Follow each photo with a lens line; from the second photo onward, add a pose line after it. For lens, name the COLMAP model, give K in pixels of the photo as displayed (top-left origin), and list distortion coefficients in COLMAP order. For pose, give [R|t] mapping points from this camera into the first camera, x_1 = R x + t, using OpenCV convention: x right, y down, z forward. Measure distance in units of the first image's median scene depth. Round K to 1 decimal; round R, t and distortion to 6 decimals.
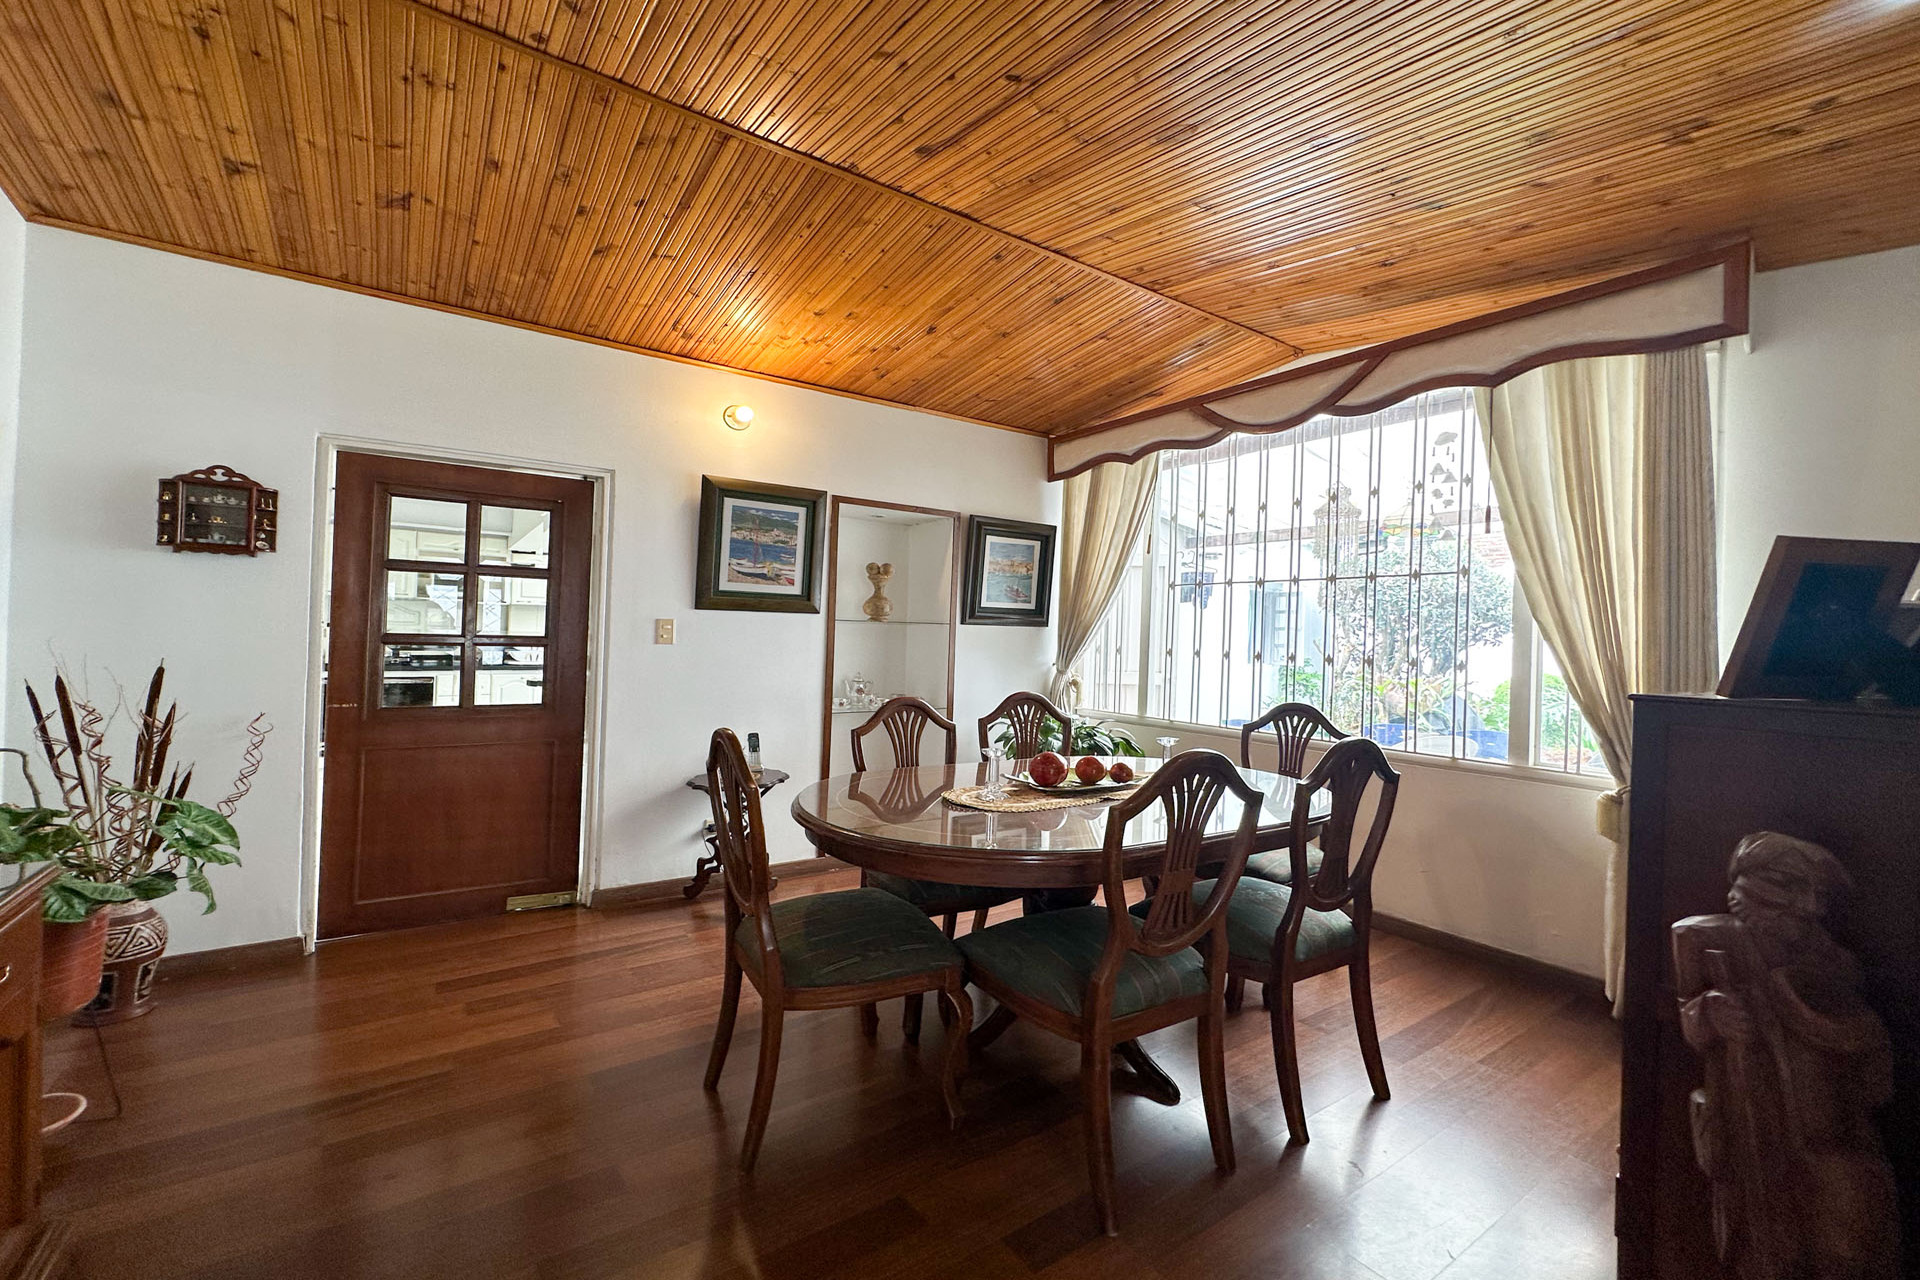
lens RADIAL K [[787.6, 0, 935.6], [0, 787.6, 634.4], [0, 0, 1]] dist [-0.001463, -0.000125]
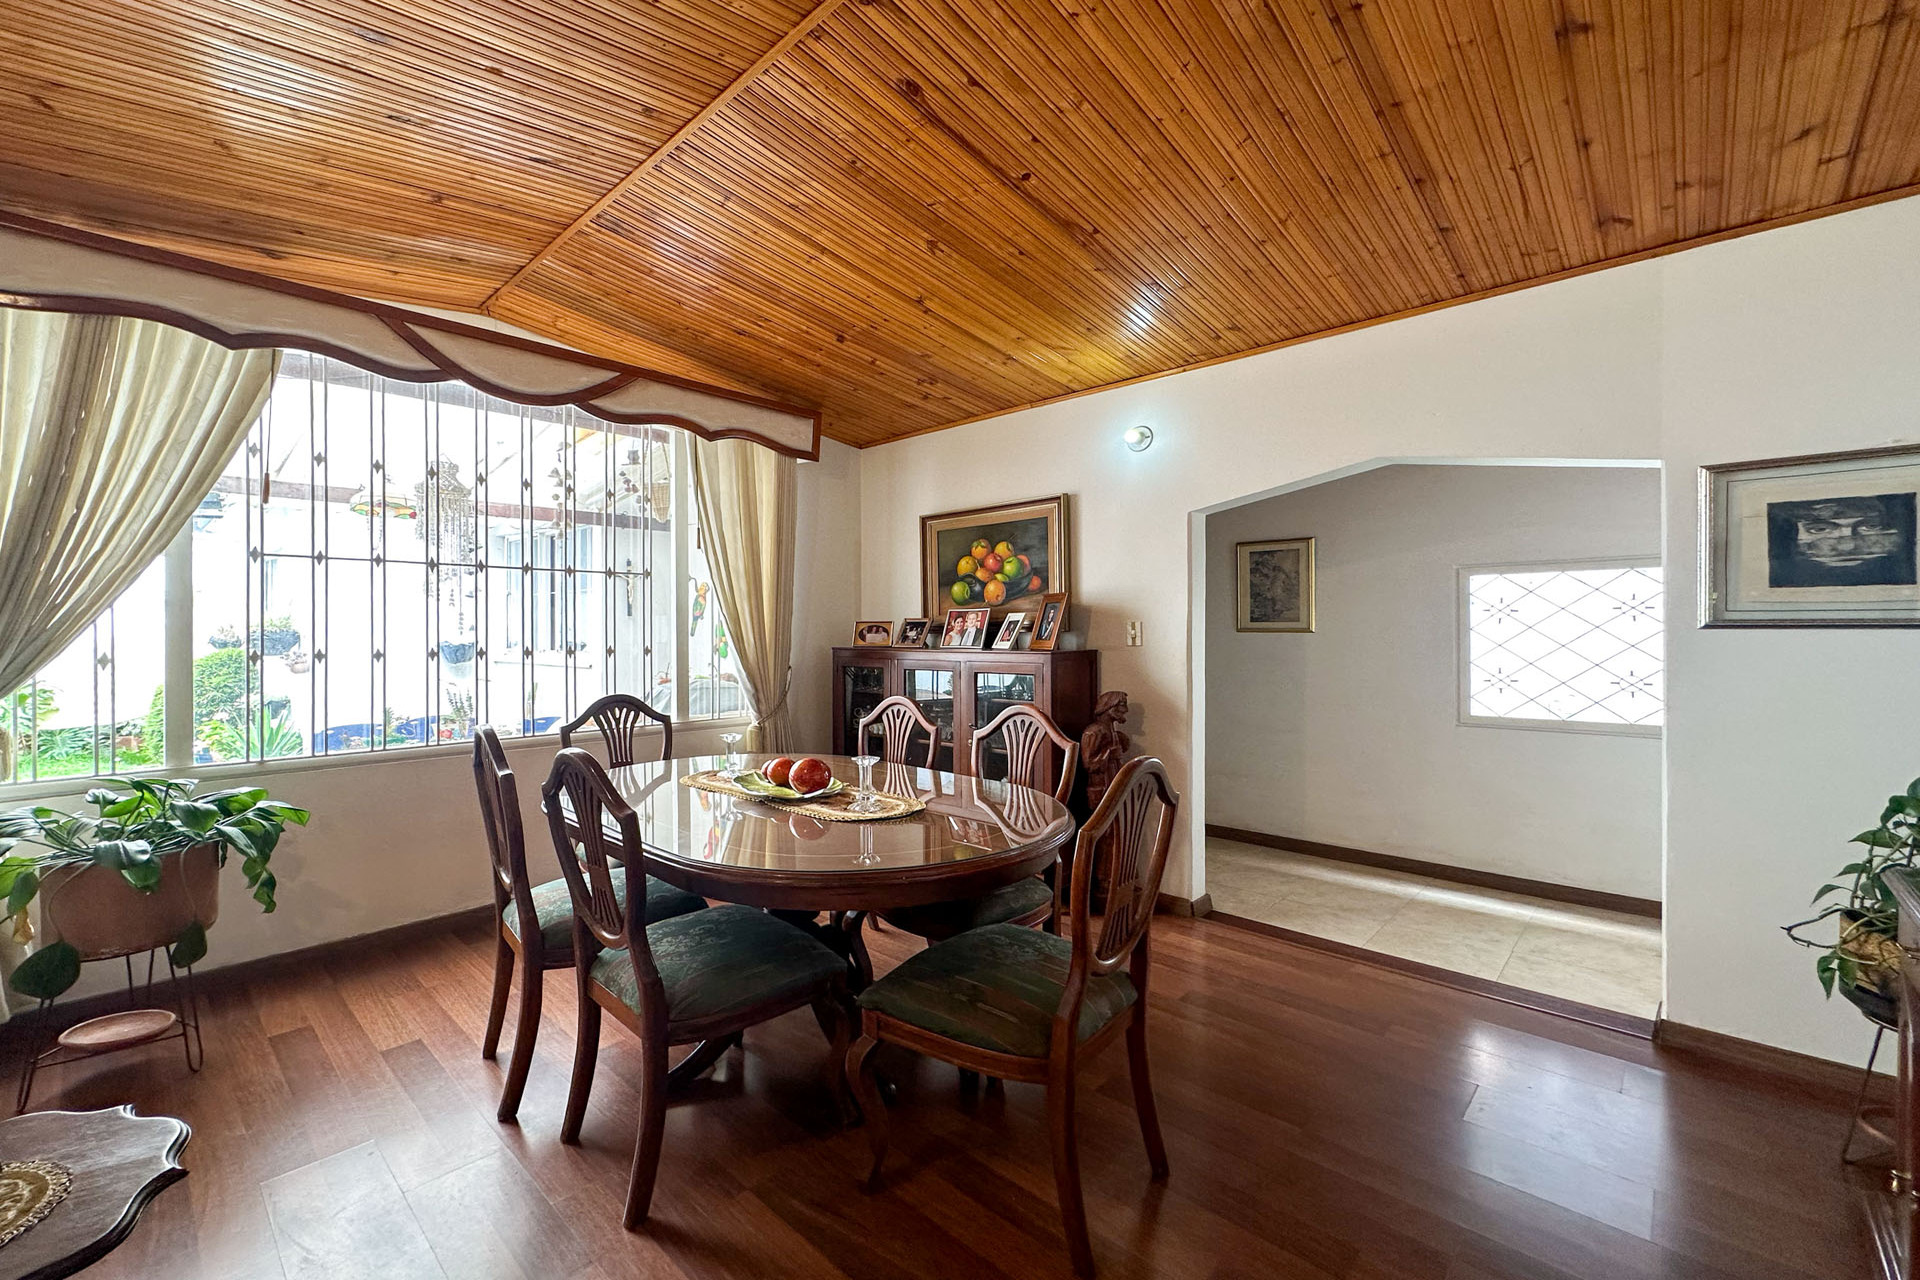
lens RADIAL K [[787.6, 0, 935.6], [0, 787.6, 634.4], [0, 0, 1]] dist [-0.001463, -0.000125]
pose [[-0.200904, -0.034088, 0.979018, -0.578226], [-0.008428, 0.999418, 0.033069, -0.026500], [-0.979575, -0.001607, -0.201074, 0.742663]]
